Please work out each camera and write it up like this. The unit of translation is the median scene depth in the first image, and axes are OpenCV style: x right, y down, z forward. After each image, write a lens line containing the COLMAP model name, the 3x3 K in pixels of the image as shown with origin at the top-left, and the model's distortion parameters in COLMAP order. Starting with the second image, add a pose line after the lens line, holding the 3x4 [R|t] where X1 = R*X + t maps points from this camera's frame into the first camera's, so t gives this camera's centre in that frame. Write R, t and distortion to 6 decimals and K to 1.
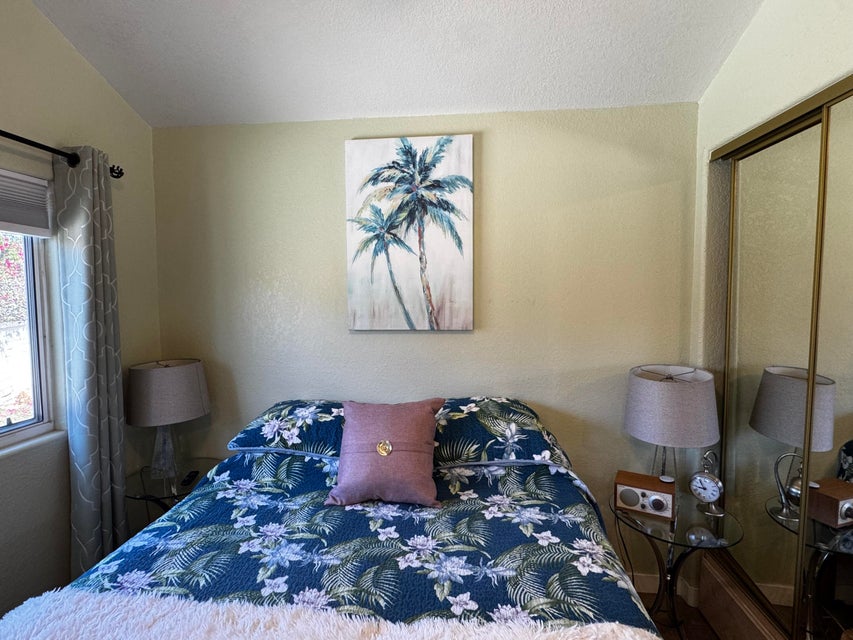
lens RADIAL K [[430.9, 0, 428.5], [0, 430.9, 321.2], [0, 0, 1]] dist [-0.003574, 0.001117]
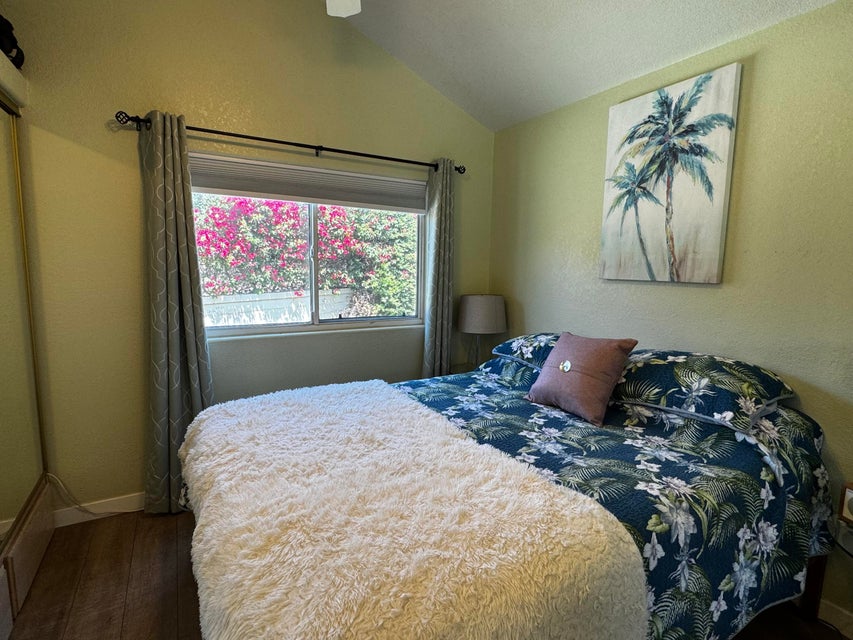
lens RADIAL K [[430.9, 0, 427.4], [0, 430.9, 320.6], [0, 0, 1]] dist [-0.003574, 0.001117]
pose [[0.590566, 0.120487, -0.797944, 0.562861], [-0.073427, 0.992713, 0.095552, 0.066130], [0.803642, 0.002161, 0.595109, -0.047989]]
